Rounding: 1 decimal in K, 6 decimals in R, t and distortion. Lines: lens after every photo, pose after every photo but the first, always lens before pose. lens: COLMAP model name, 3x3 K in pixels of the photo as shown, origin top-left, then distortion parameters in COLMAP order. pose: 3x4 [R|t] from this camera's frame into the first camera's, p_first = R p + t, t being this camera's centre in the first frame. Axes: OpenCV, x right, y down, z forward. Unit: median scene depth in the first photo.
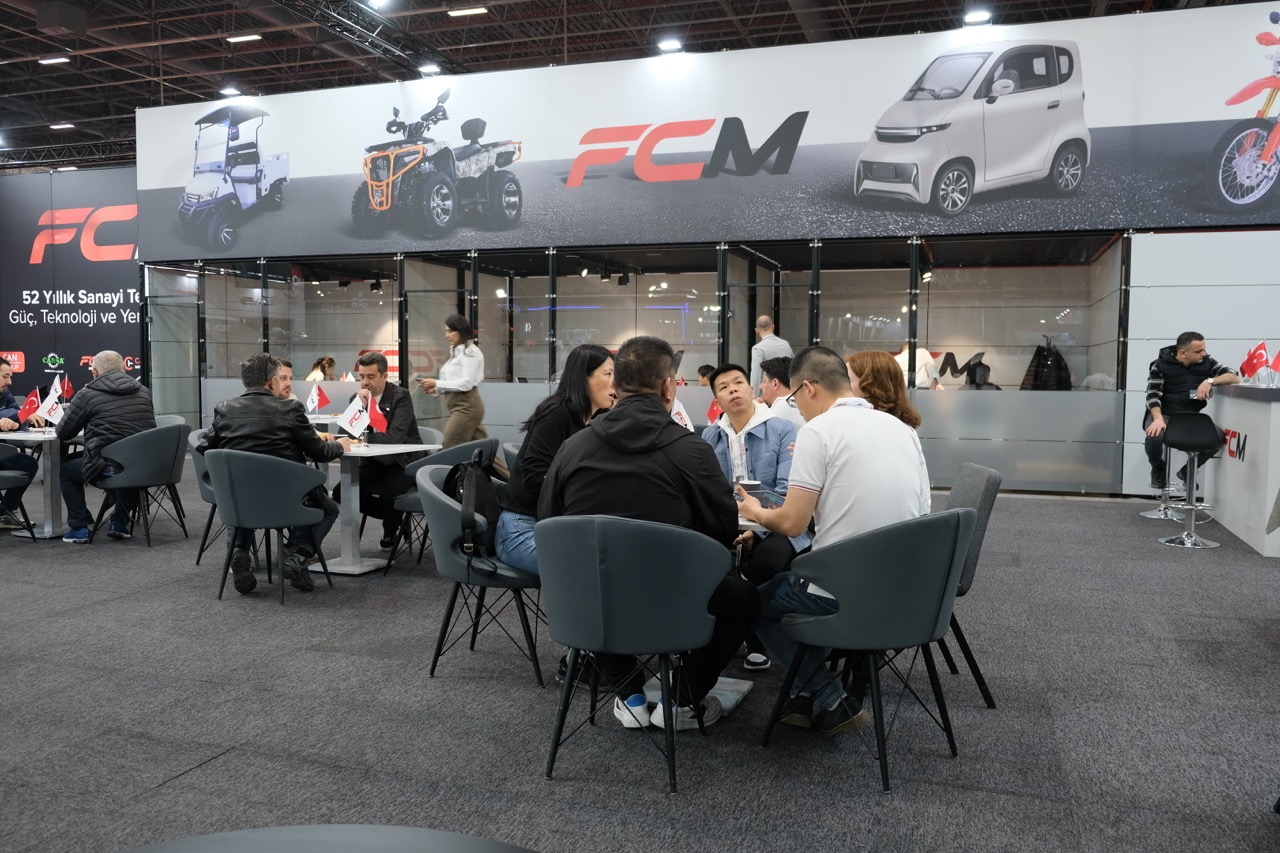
lens RADIAL K [[1002.6, 0, 640.0], [0, 1002.6, 426.5], [0, 0, 1]] dist [-0.052245, 0.045699]
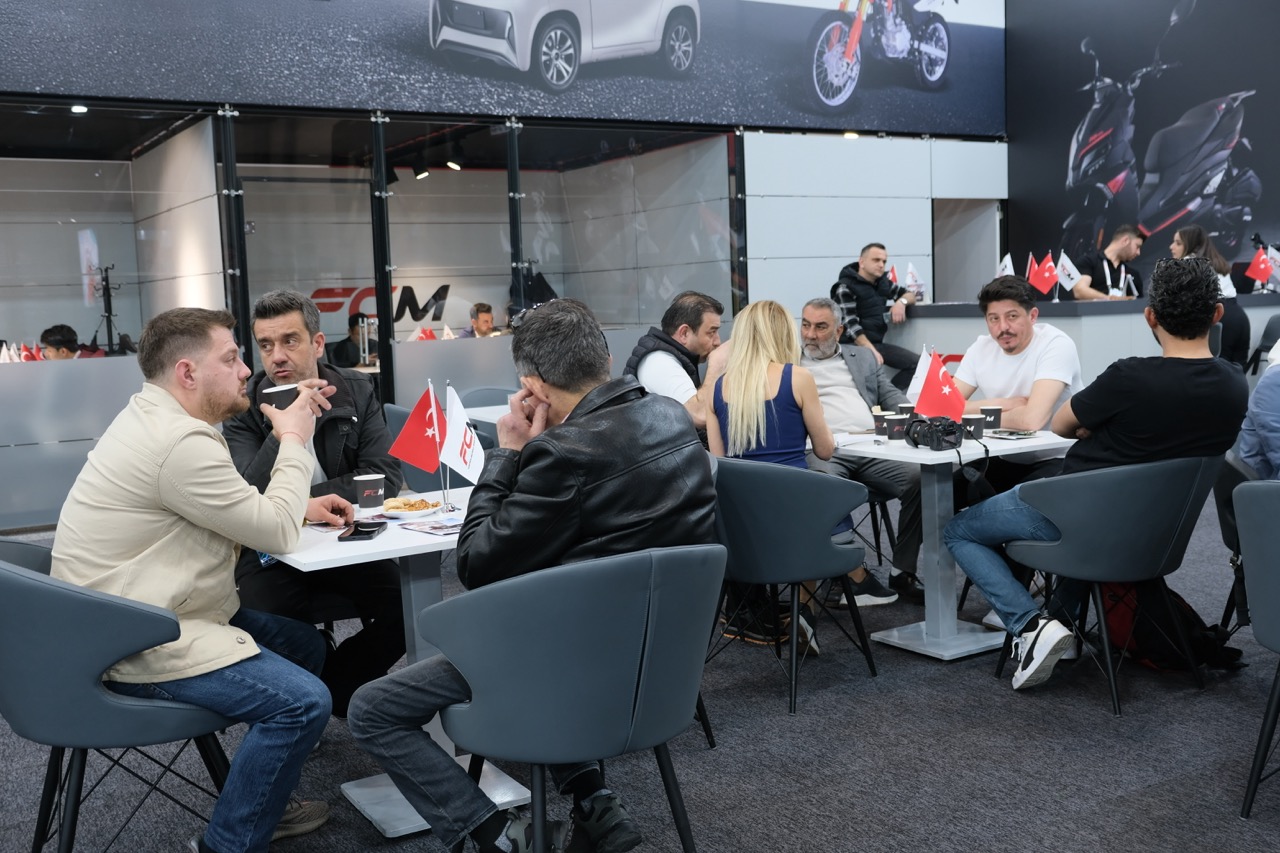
lens RADIAL K [[1514.9, 0, 640.0], [0, 1514.9, 426.5], [0, 0, 1]] dist [0.002080, 0.016523]
pose [[0.567270, -0.099864, 0.817454, -0.581509], [0.092077, 0.994088, 0.057546, -0.028761], [-0.818368, 0.042625, 0.573112, 0.338369]]
